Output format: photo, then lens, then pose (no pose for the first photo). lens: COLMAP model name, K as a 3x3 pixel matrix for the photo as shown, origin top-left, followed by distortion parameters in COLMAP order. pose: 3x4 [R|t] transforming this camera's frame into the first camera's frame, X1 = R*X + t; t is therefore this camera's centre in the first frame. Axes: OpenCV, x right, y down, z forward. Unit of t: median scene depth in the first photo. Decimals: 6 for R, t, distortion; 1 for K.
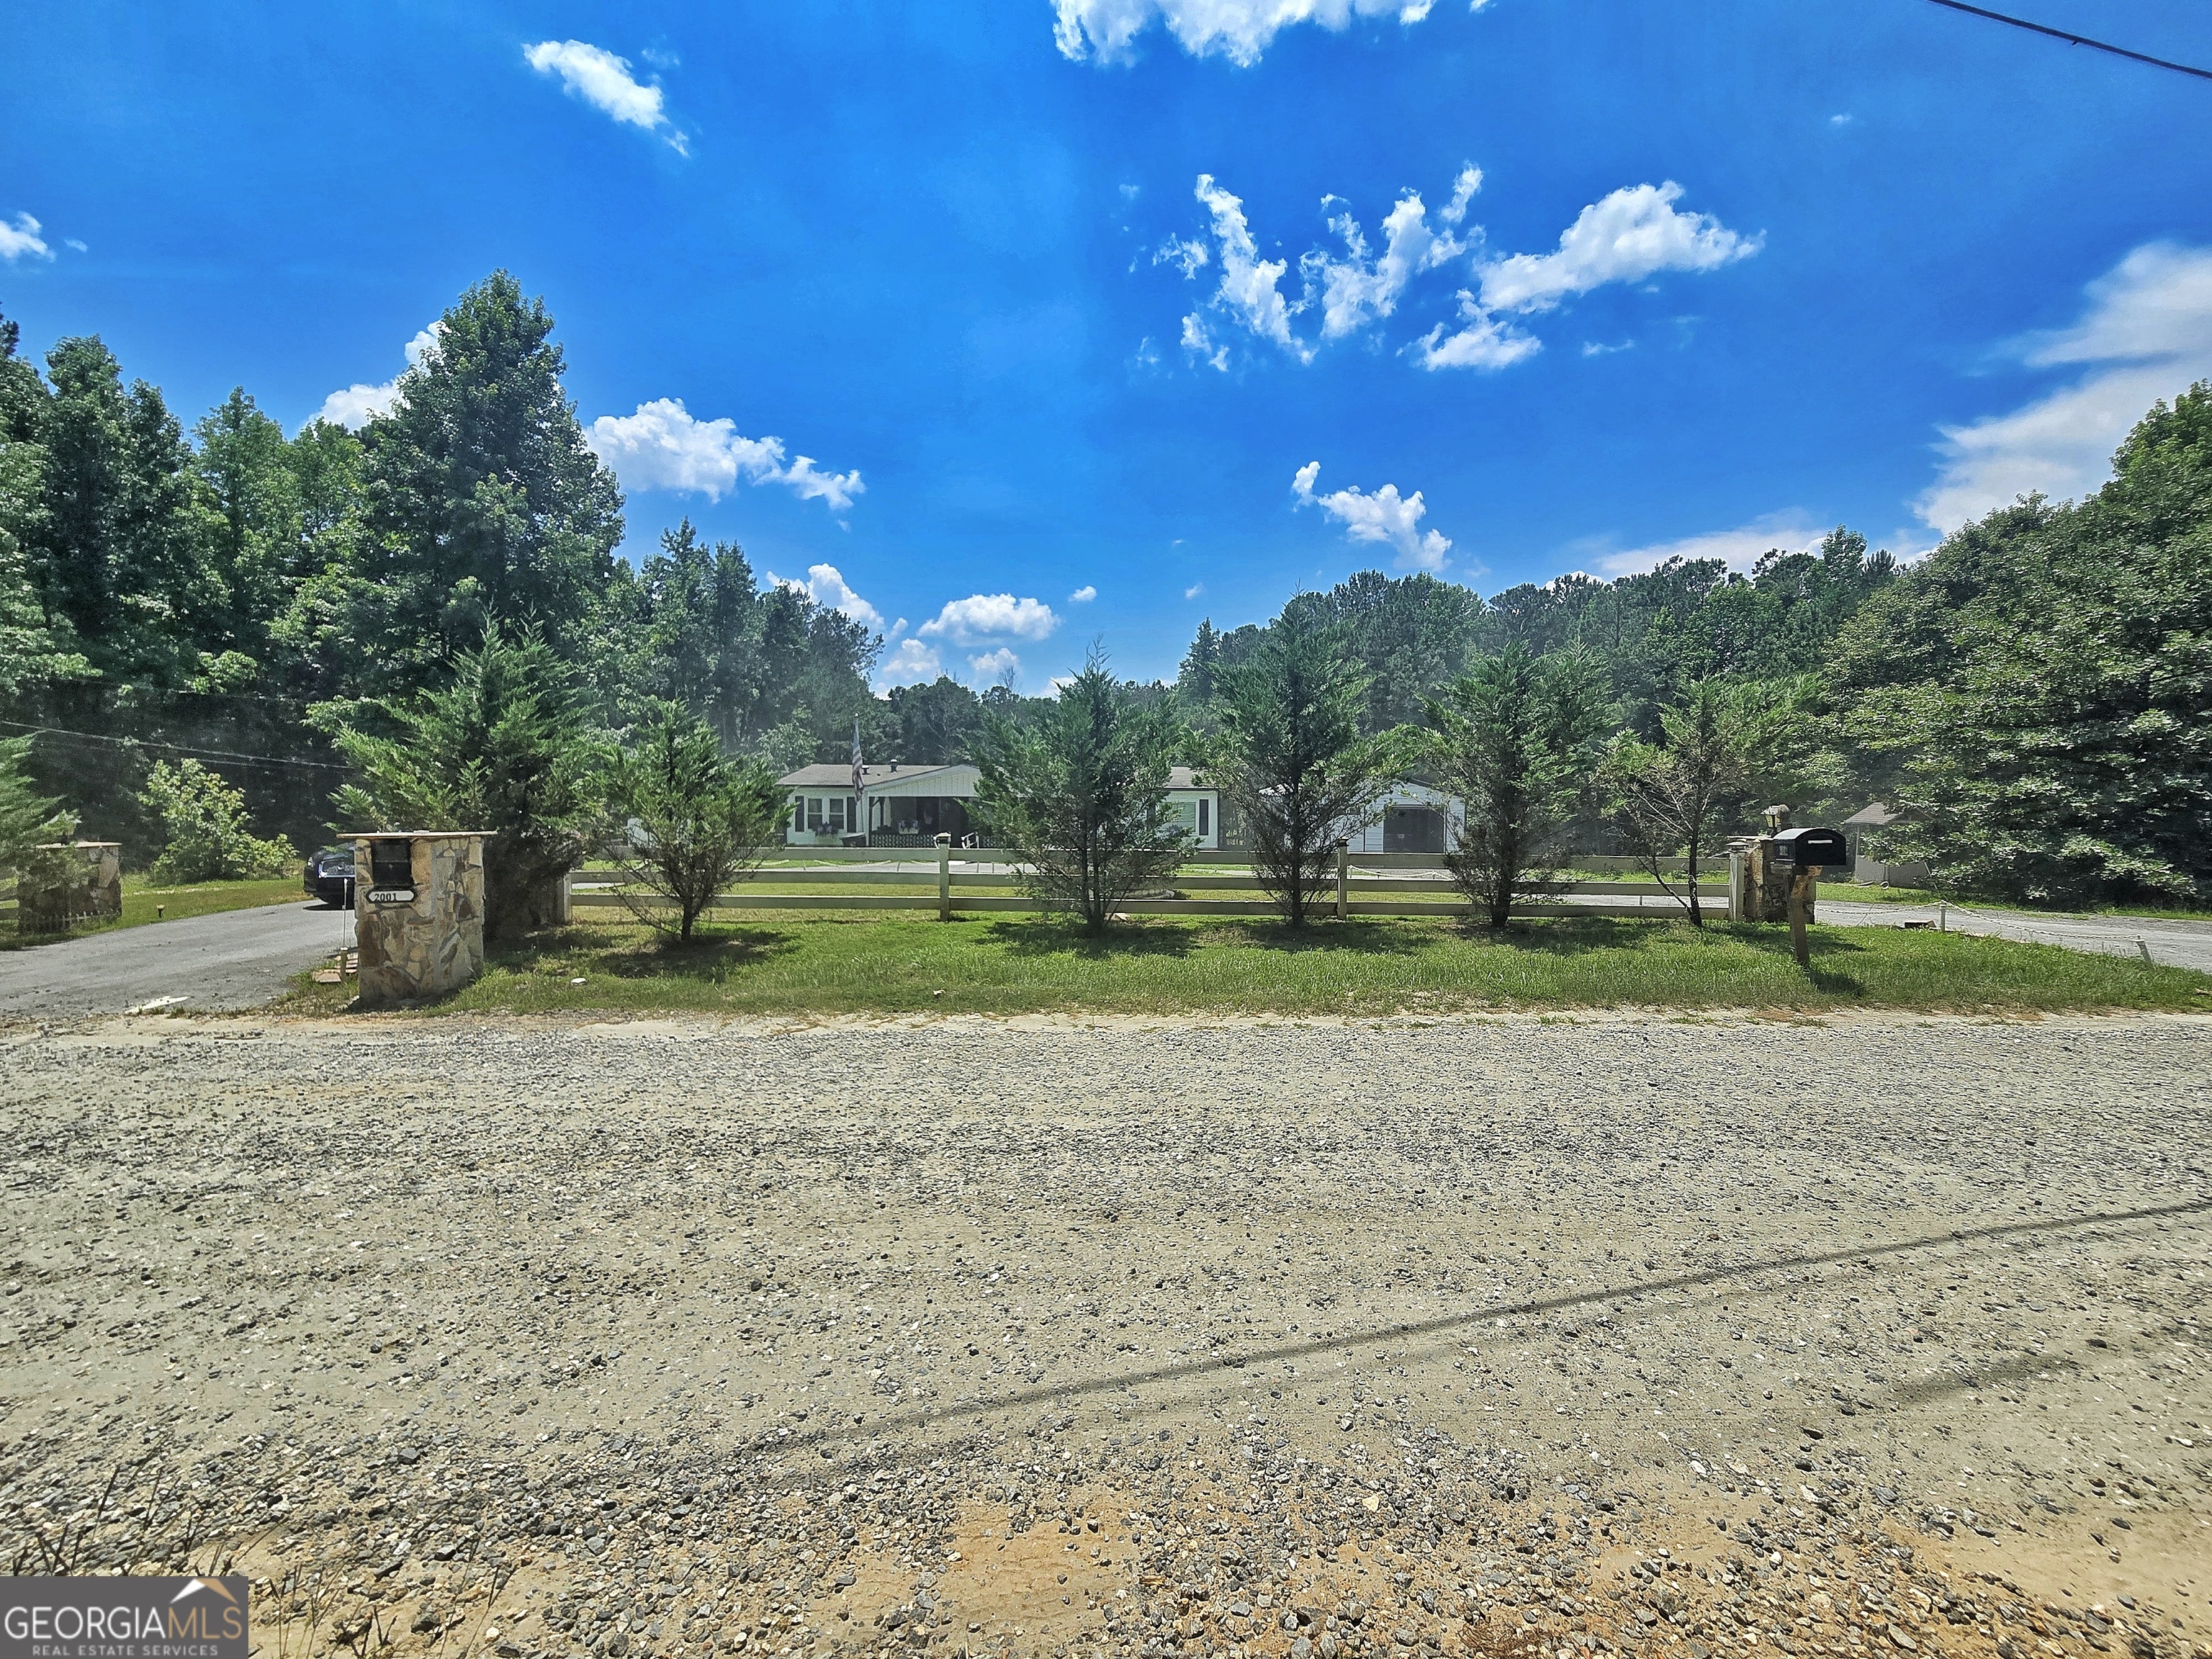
lens RADIAL K [[919.8, 0, 1108.8], [0, 919.8, 822.2], [0, 0, 1]] dist [-0.006074, 0.000425]
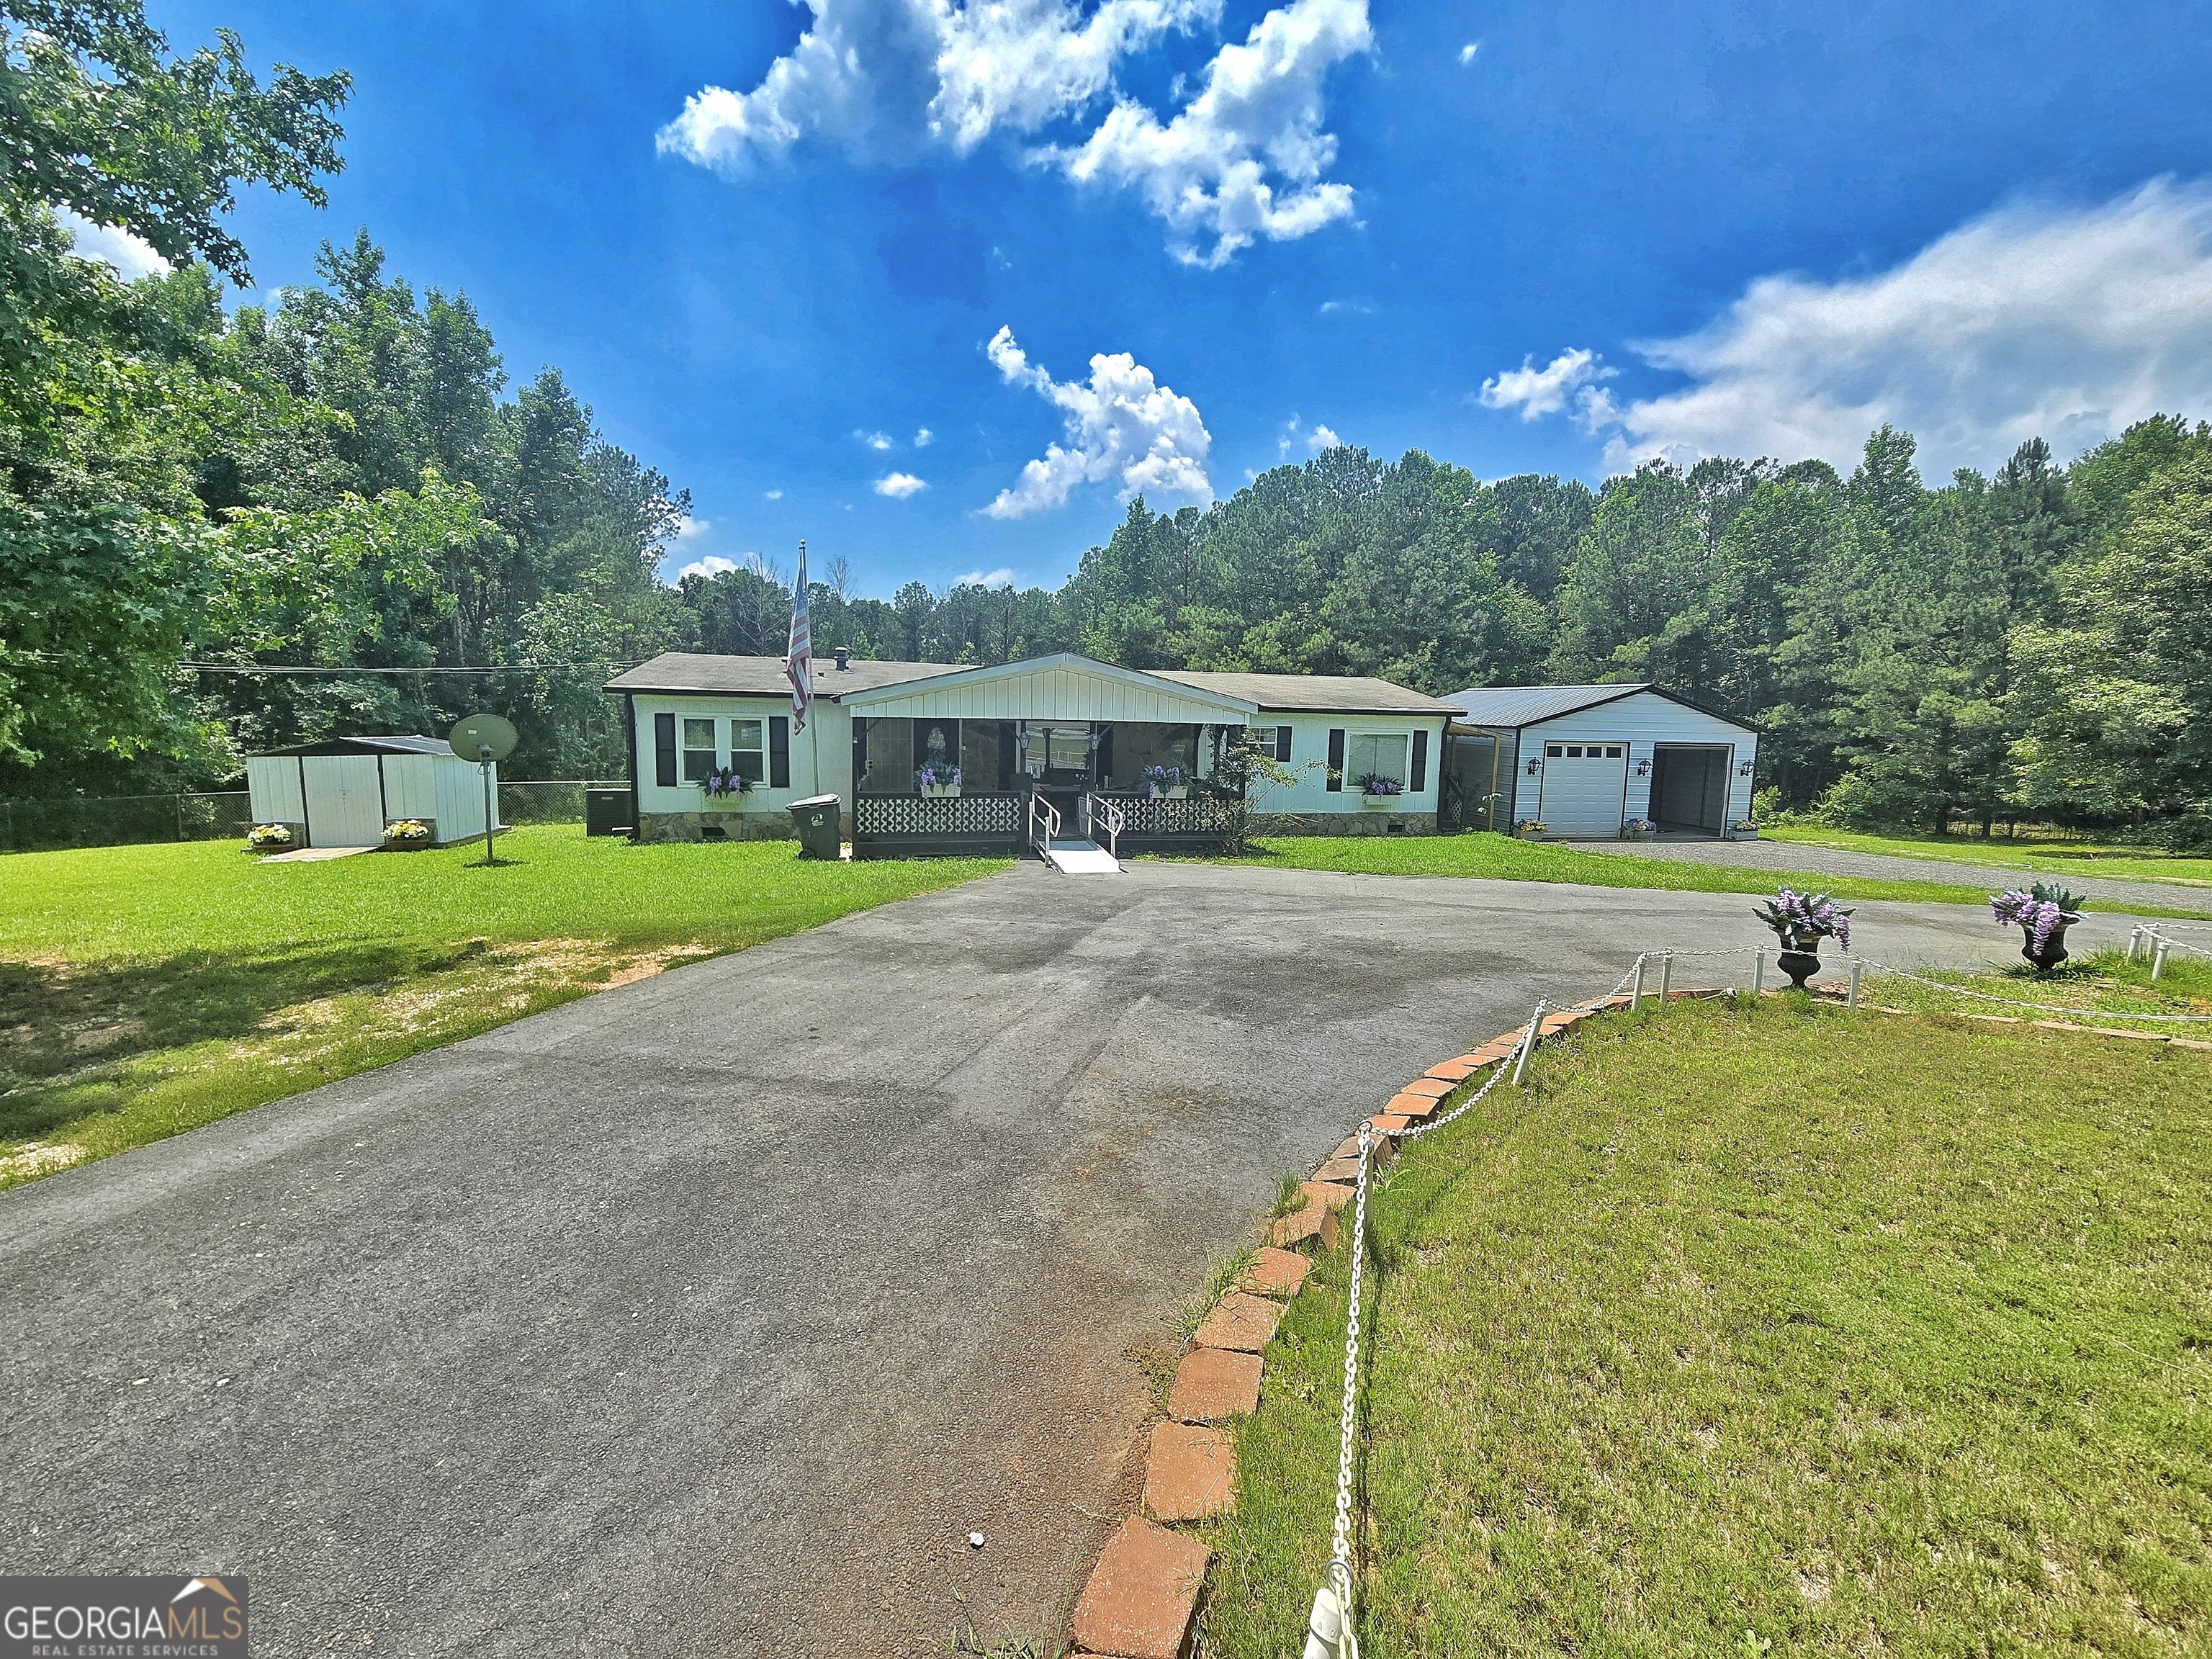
lens RADIAL K [[919.8, 0, 1118.9], [0, 919.8, 818.2], [0, 0, 1]] dist [-0.006074, 0.000425]
pose [[0.970927, -0.010807, 0.239132, -0.148151], [-0.008236, 0.996881, 0.078492, -0.008806], [-0.239234, -0.078180, 0.967809, 0.315683]]
